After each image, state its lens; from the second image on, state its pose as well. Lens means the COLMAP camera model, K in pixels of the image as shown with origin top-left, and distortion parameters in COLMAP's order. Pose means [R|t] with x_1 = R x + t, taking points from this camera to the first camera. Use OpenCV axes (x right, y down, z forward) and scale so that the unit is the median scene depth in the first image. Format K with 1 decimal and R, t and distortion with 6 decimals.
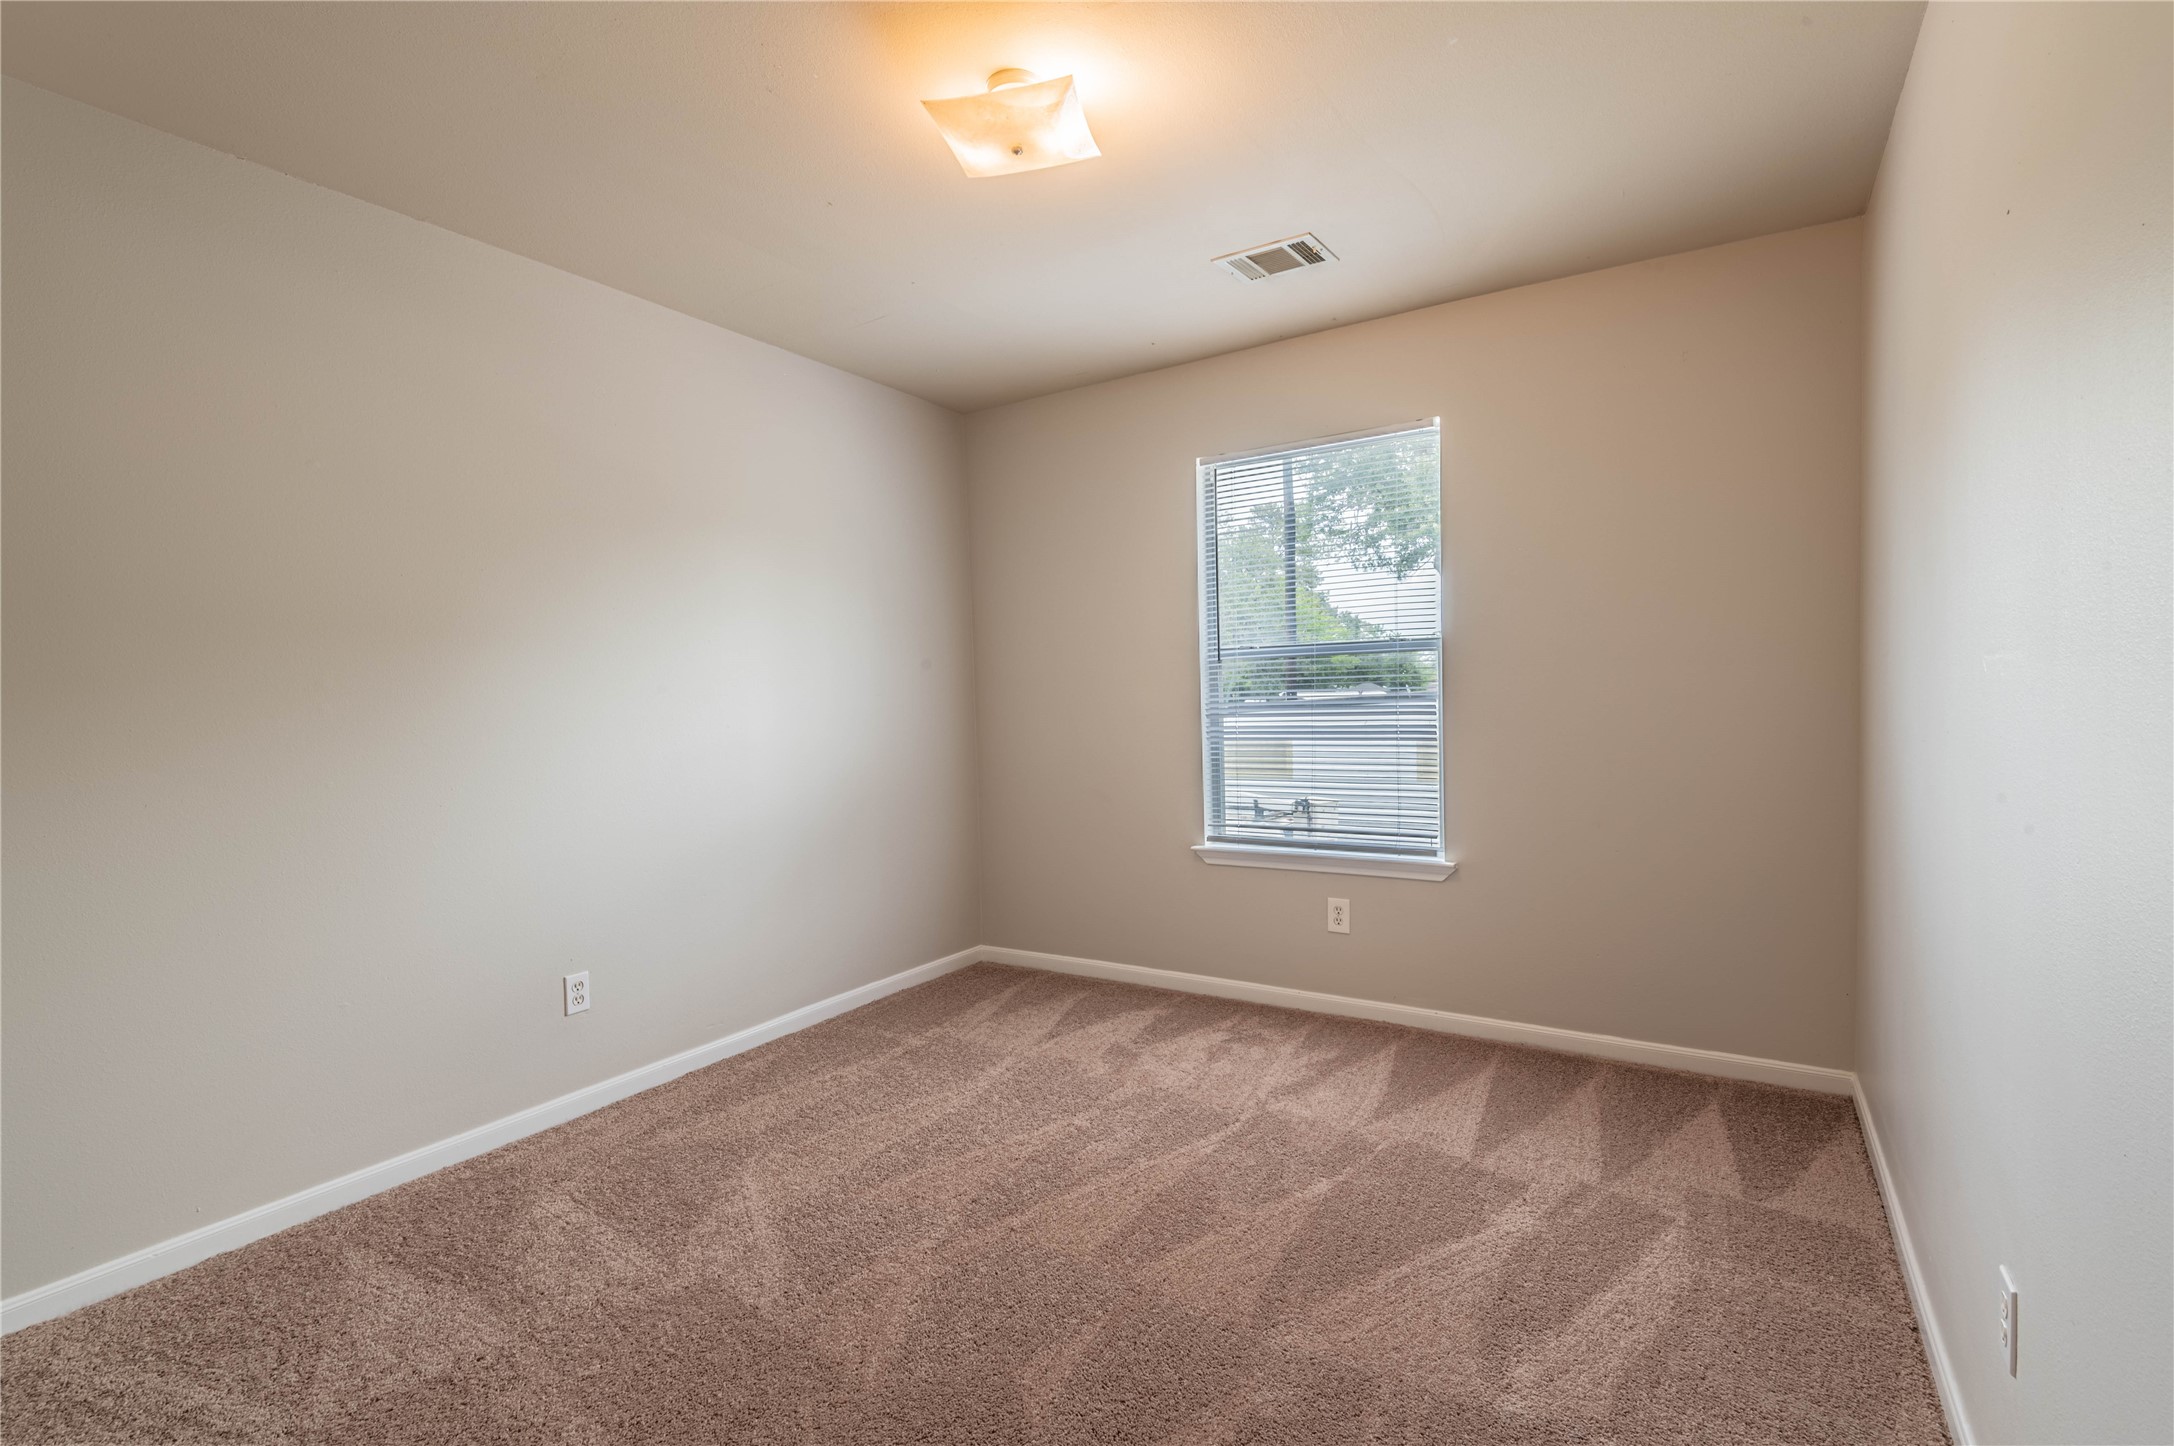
lens RADIAL K [[1015.5, 0, 1077.5], [0, 1015.5, 738.2], [0, 0, 1]] dist [0.016493, 0.000208]
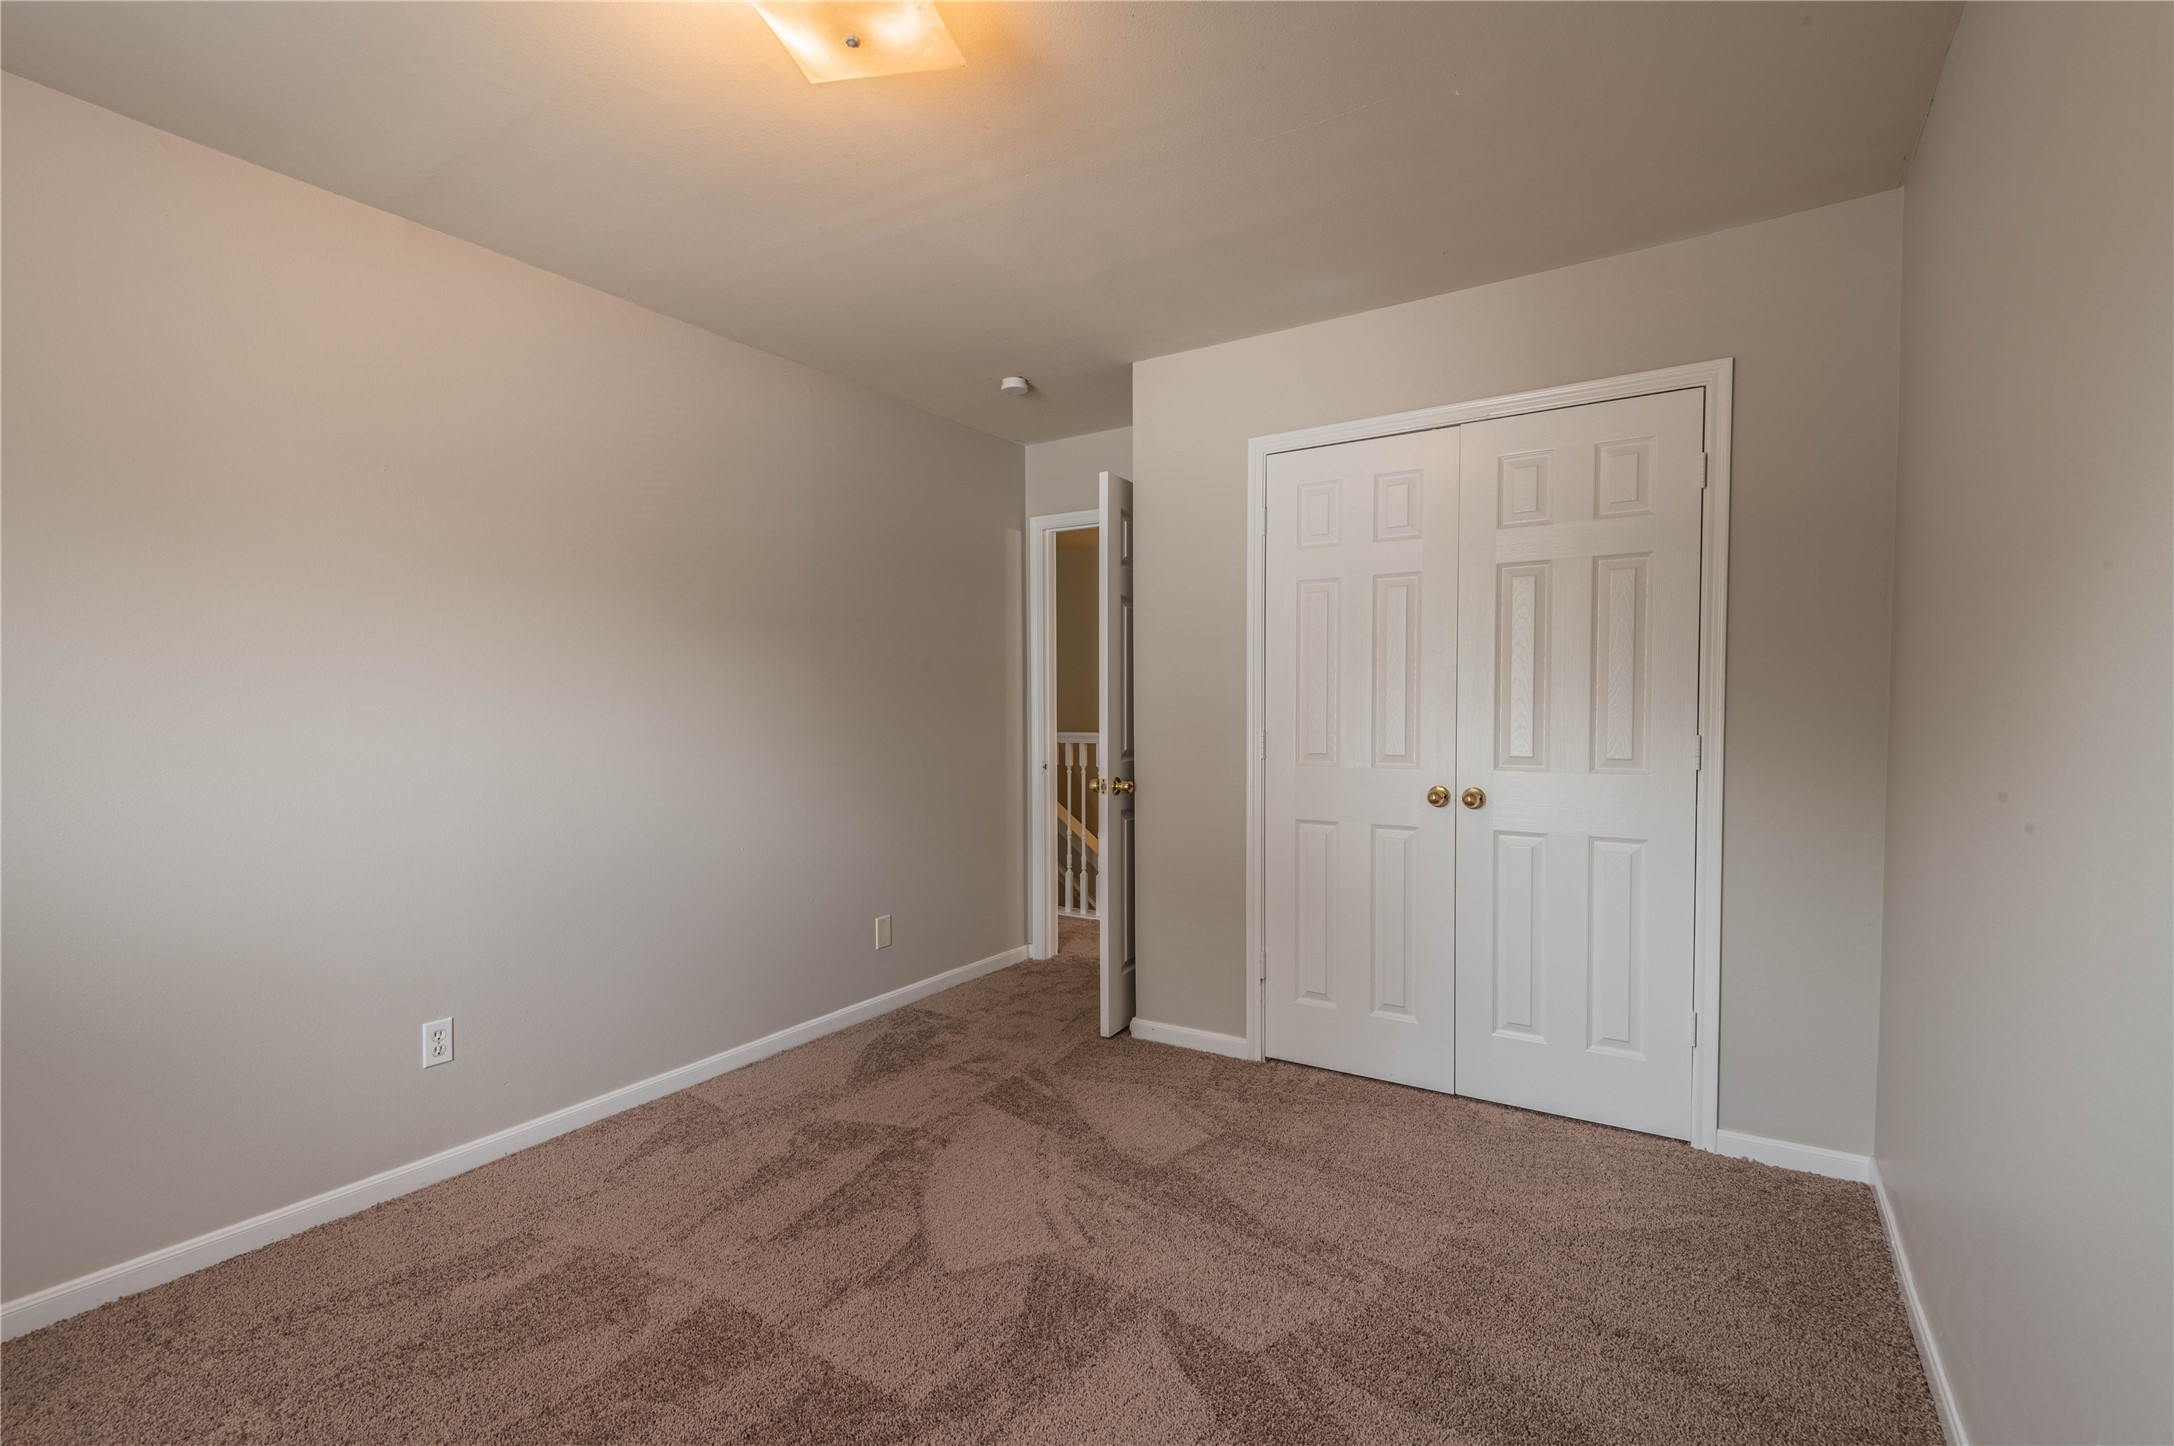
lens RADIAL K [[1015.5, 0, 1094.4], [0, 1015.5, 721.2], [0, 0, 1]] dist [0.016493, 0.000208]
pose [[0.999829, 0.005215, 0.017751, 0.099390], [-0.004688, 0.999551, -0.029595, -0.005365], [-0.017898, 0.029507, 0.999404, 0.154664]]
